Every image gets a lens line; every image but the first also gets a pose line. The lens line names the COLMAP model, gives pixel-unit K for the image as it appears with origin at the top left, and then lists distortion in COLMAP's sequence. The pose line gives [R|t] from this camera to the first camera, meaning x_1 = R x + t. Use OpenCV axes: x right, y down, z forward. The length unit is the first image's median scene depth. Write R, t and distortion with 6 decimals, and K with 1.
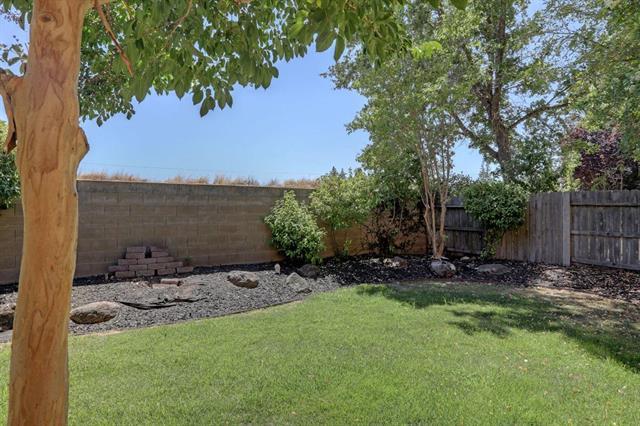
lens RADIAL K [[315.9, 0, 320.0], [0, 315.9, 213.0], [0, 0, 1]] dist [0.001089, 0.001437]
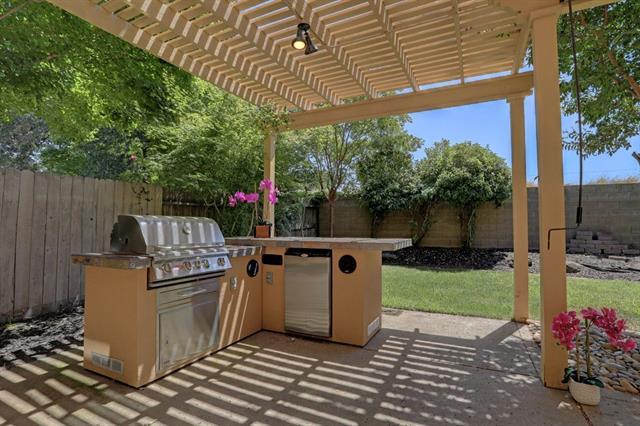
lens RADIAL K [[315.9, 0, 320.0], [0, 315.9, 213.0], [0, 0, 1]] dist [0.001089, 0.001437]
pose [[0.466032, -0.031723, -0.884199, 0.110592], [-0.001512, 0.999327, -0.036651, 0.078907], [0.884767, 0.018417, 0.465670, -0.683436]]
